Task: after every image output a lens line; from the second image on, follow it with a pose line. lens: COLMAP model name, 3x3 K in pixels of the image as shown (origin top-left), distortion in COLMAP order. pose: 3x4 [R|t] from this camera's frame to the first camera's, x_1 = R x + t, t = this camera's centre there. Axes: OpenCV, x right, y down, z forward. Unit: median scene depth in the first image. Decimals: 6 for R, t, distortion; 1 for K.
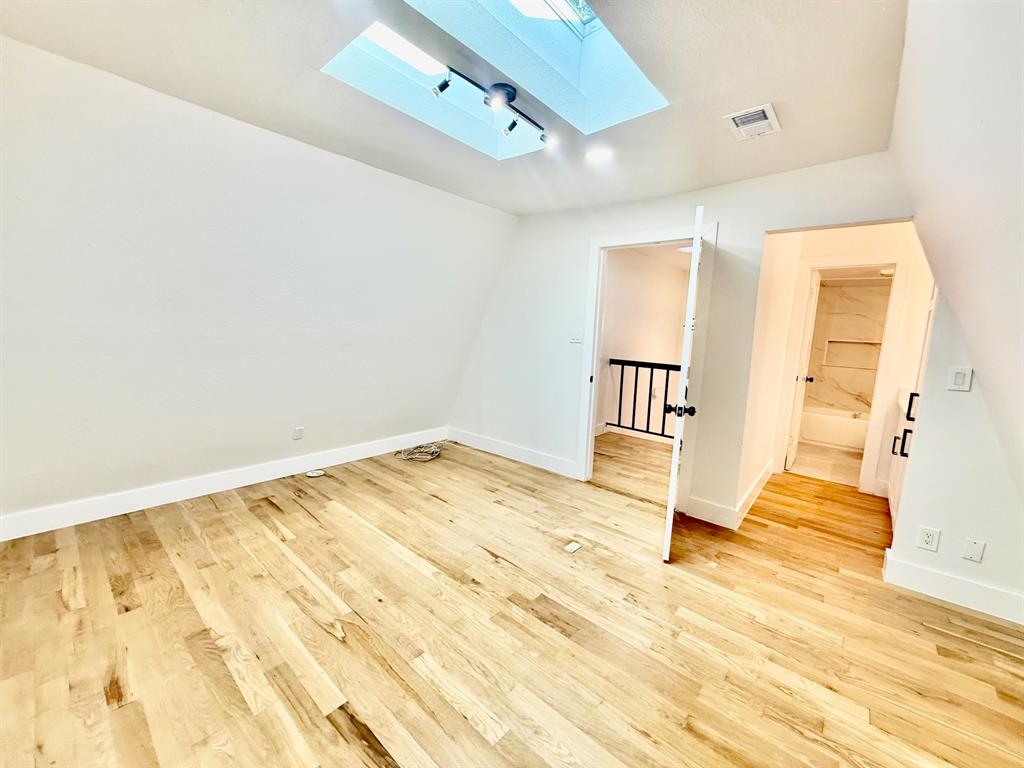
lens RADIAL K [[408.9, 0, 510.6], [0, 408.9, 383.4], [0, 0, 1]] dist [-0.000950, -0.000777]
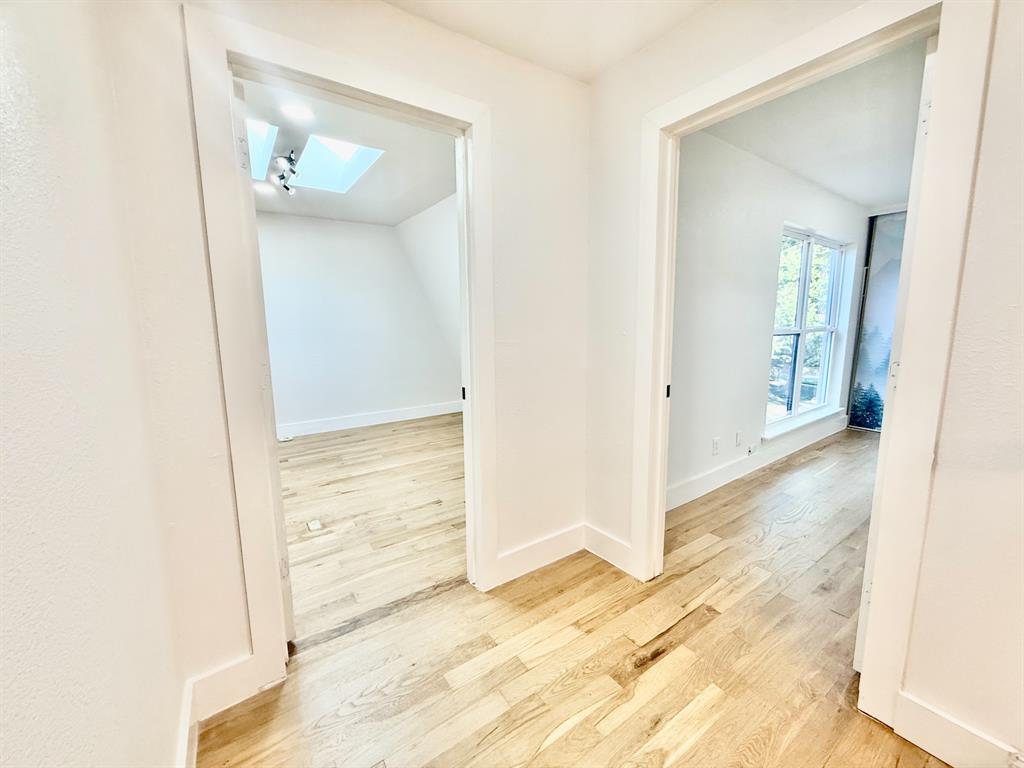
lens RADIAL K [[408.9, 0, 510.6], [0, 408.9, 383.4], [0, 0, 1]] dist [-0.000950, -0.000777]
pose [[-0.247324, 0.105021, -0.963225, 1.039222], [-0.137217, 0.980293, 0.142115, -0.156491], [0.959168, 0.167320, -0.228039, 1.771346]]
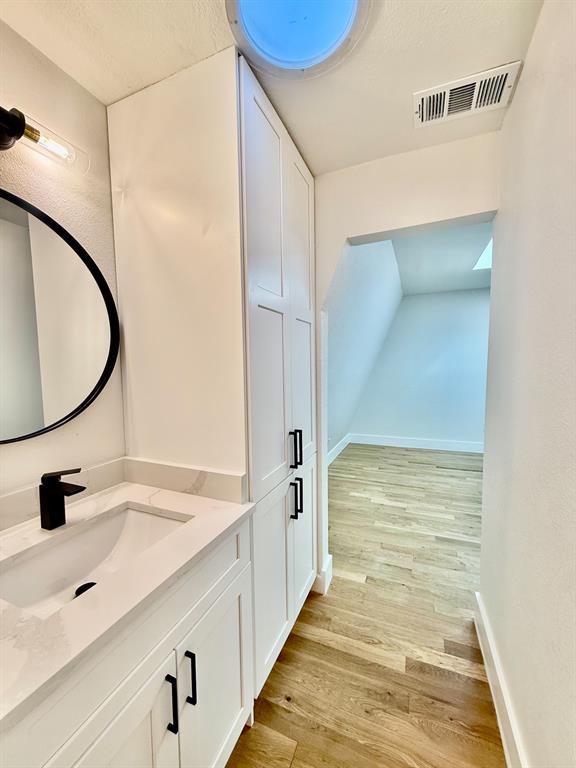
lens RADIAL K [[306.7, 0, 288.0], [0, 306.7, 384.0], [0, 0, 1]] dist [-0.000950, -0.000777]
pose [[-0.952188, -0.007725, -0.305414, 1.290110], [-0.067136, 0.980535, 0.184509, -0.169763], [0.298044, 0.196191, -0.934173, 1.643645]]
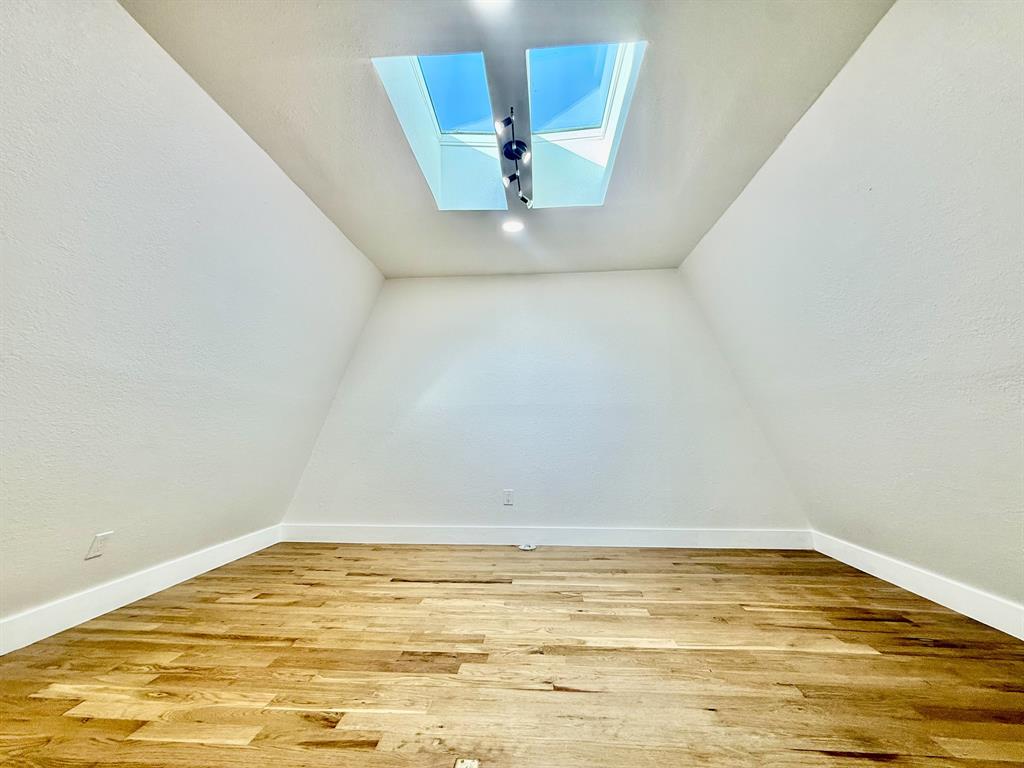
lens RADIAL K [[408.9, 0, 510.6], [0, 408.9, 383.4], [0, 0, 1]] dist [-0.000950, -0.000777]
pose [[-0.801982, -0.114372, -0.586297, 0.452227], [-0.117099, 0.992557, -0.033446, -0.005500], [0.585758, 0.041831, -0.809406, 1.484049]]
